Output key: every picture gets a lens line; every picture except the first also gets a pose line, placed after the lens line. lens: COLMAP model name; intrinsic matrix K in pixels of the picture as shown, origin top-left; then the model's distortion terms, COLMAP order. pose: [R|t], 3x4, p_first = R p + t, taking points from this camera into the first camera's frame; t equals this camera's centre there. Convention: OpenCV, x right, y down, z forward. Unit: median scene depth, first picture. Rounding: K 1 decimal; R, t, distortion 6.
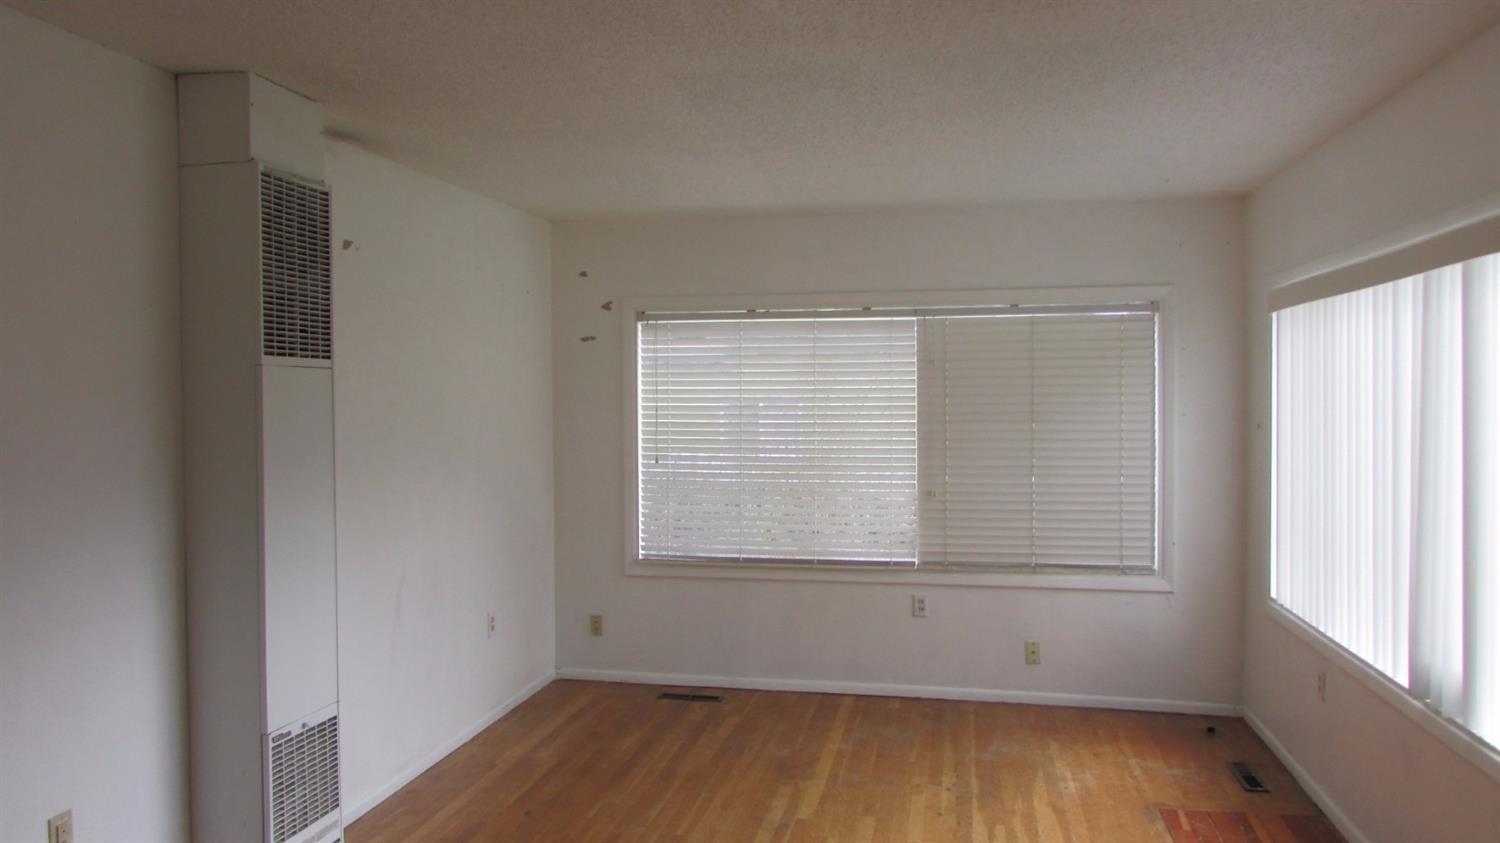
lens RADIAL K [[1015.7, 0, 763.9], [0, 1015.7, 418.3], [0, 0, 1]] dist [-0.033983, 0.000013]
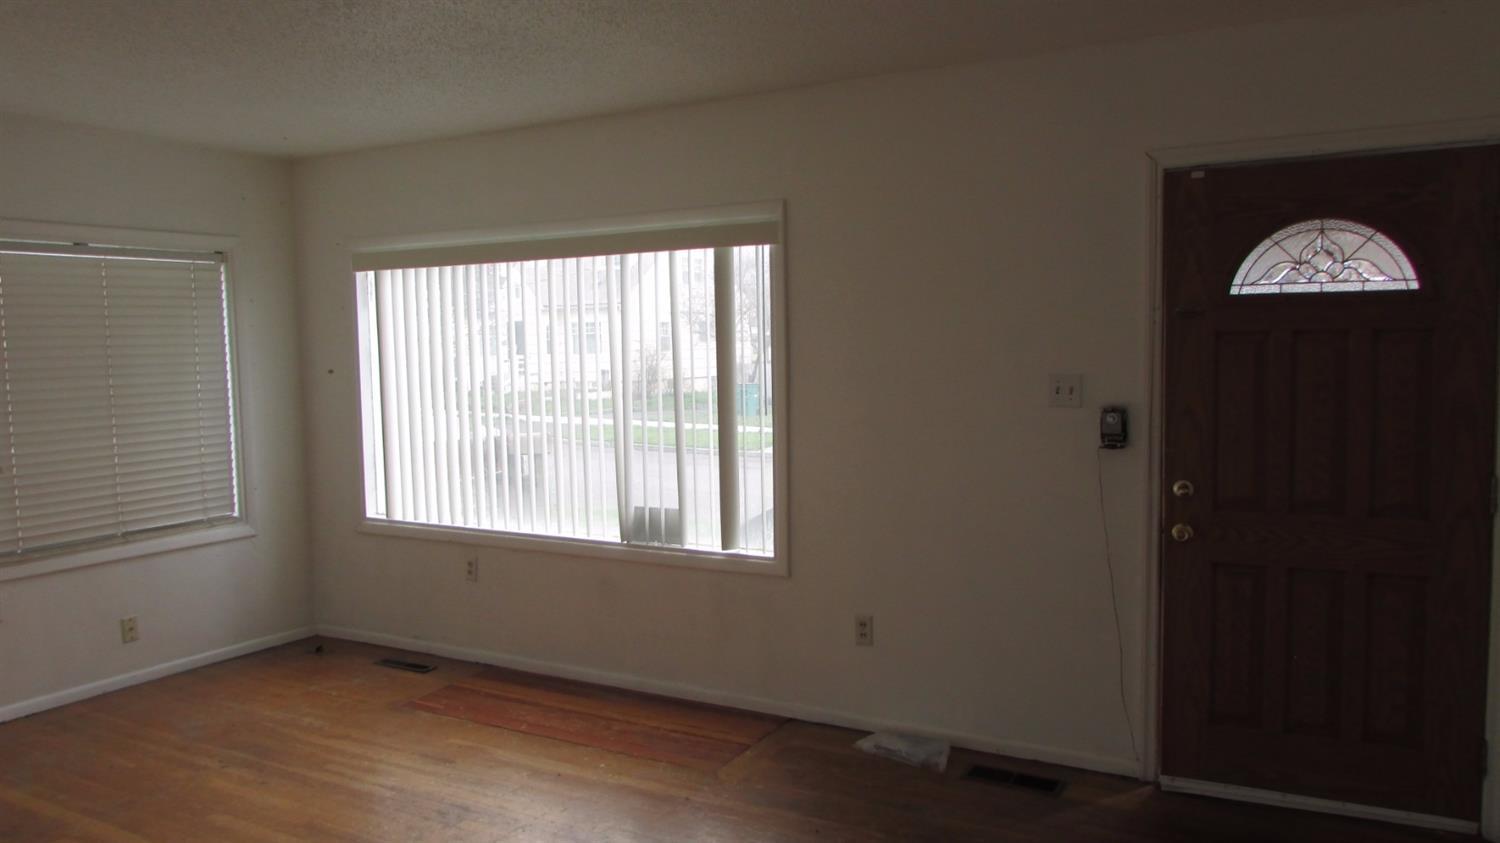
lens RADIAL K [[1015.7, 0, 763.9], [0, 1015.7, 418.3], [0, 0, 1]] dist [-0.033983, 0.000013]
pose [[0.321660, -0.075646, 0.943829, -0.396380], [0.025561, 0.997134, 0.071207, -0.008250], [-0.946510, 0.001221, 0.322671, 0.170545]]
